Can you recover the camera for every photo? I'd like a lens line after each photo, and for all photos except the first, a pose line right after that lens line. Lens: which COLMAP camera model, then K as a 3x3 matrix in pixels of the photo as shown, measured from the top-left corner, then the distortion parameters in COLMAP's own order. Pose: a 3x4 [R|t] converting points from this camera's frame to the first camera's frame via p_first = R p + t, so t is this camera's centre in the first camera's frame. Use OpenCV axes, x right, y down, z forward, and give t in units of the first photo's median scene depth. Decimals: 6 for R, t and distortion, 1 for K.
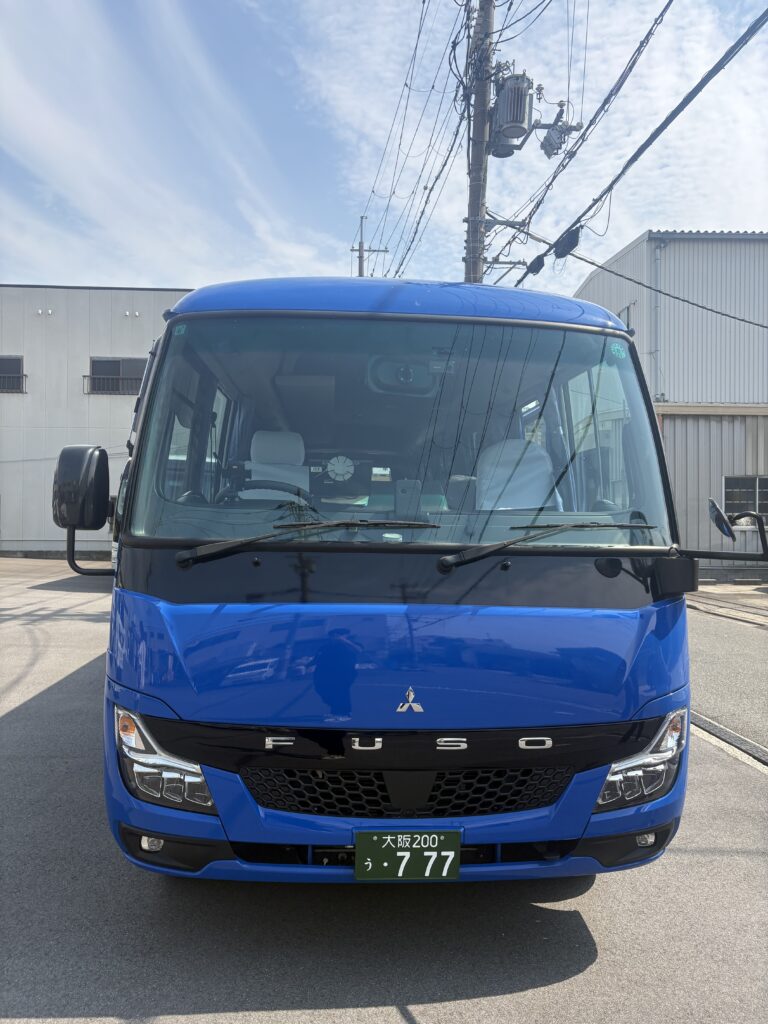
lens RADIAL K [[774.4, 0, 384.0], [0, 774.4, 512.0], [0, 0, 1]] dist [0.057058, -0.059557]
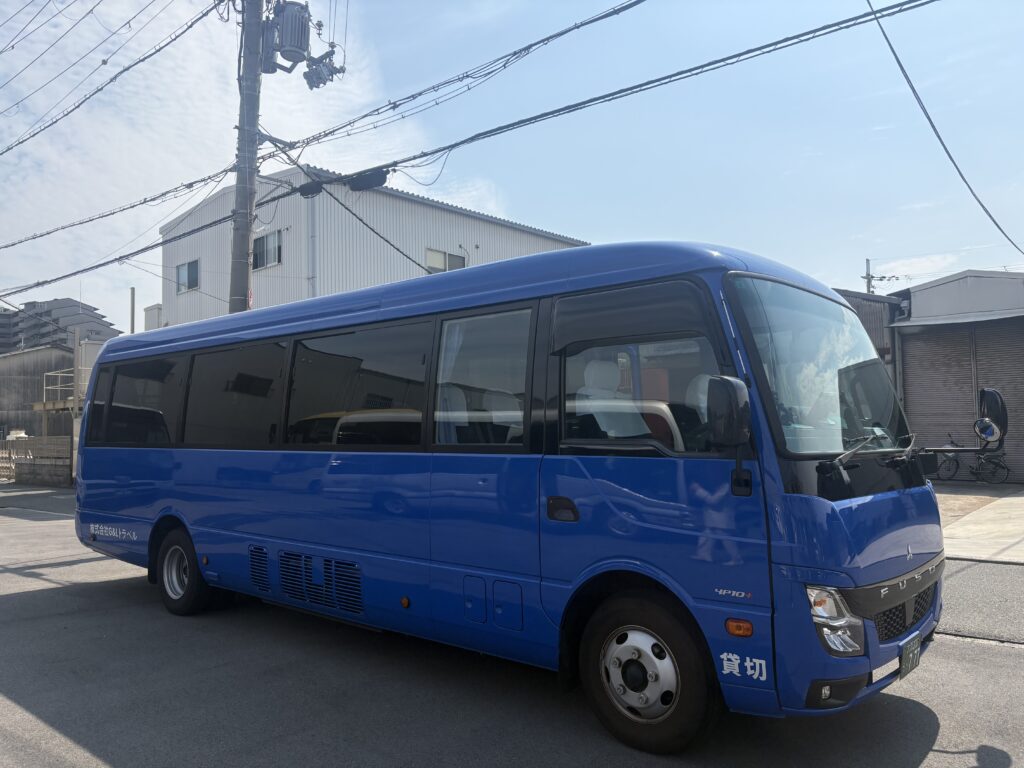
lens RADIAL K [[774.4, 0, 514.9], [0, 774.4, 390.6], [0, 0, 1]] dist [0.057058, -0.059557]
pose [[0.714402, 0.012994, 0.699614, -0.329200], [0.020760, 0.998994, -0.039753, -0.005214], [-0.699427, 0.042924, 0.713414, 0.090075]]
